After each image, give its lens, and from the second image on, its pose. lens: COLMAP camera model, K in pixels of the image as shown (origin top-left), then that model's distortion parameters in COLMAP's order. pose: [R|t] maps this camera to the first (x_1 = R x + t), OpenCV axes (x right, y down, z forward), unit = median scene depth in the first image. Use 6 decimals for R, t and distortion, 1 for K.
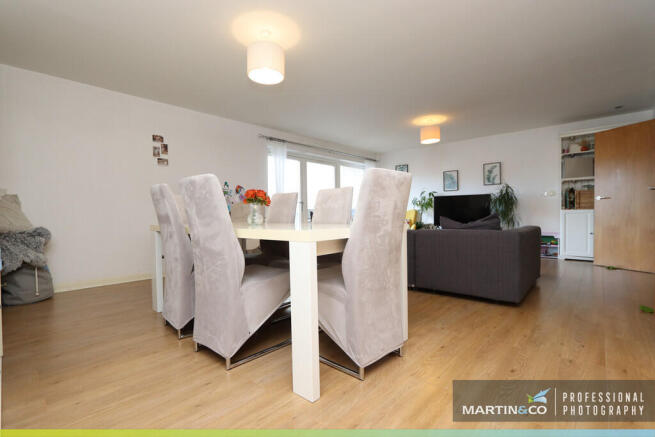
lens RADIAL K [[301.4, 0, 324.2], [0, 301.4, 219.3], [0, 0, 1]] dist [-0.016637, 0.000978]
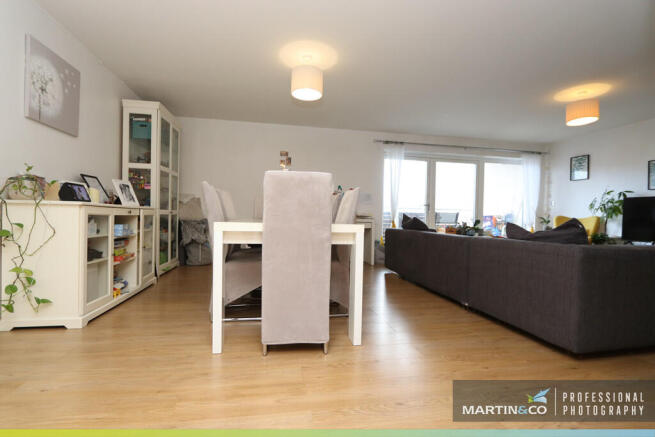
lens RADIAL K [[301.4, 0, 324.2], [0, 301.4, 219.3], [0, 0, 1]] dist [-0.016637, 0.000978]
pose [[0.804404, 0.036564, -0.592956, 0.283831], [-0.041924, 0.999110, 0.004734, -0.001441], [0.592601, 0.021051, 0.805221, 0.055360]]
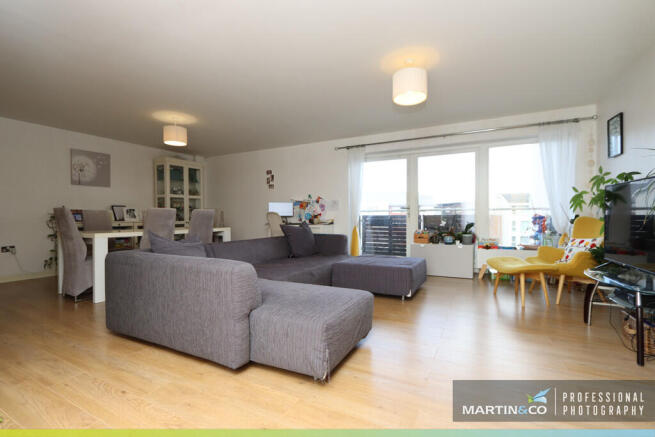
lens RADIAL K [[301.4, 0, 324.2], [0, 301.4, 219.3], [0, 0, 1]] dist [-0.016637, 0.000978]
pose [[0.241585, 0.017364, -0.970224, 0.854950], [-0.018627, 0.999739, 0.013254, -0.036989], [0.970201, 0.014870, 0.241845, 0.713998]]
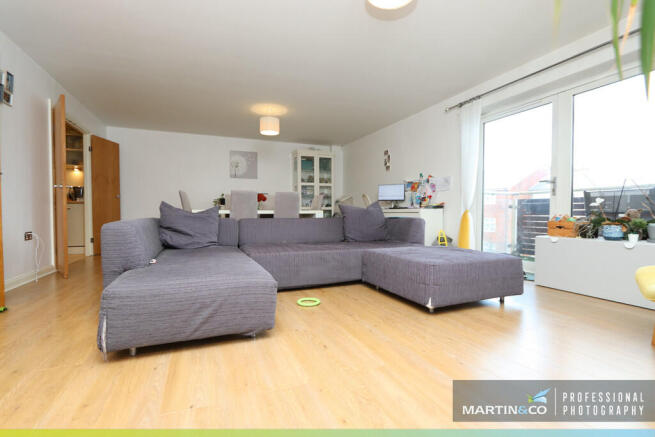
lens RADIAL K [[301.4, 0, 324.2], [0, 301.4, 219.3], [0, 0, 1]] dist [-0.016637, 0.000978]
pose [[-0.433918, 0.029424, -0.900472, 0.708540], [-0.017147, 0.999016, 0.040907, -0.002732], [0.900789, 0.033191, -0.432986, 1.086753]]
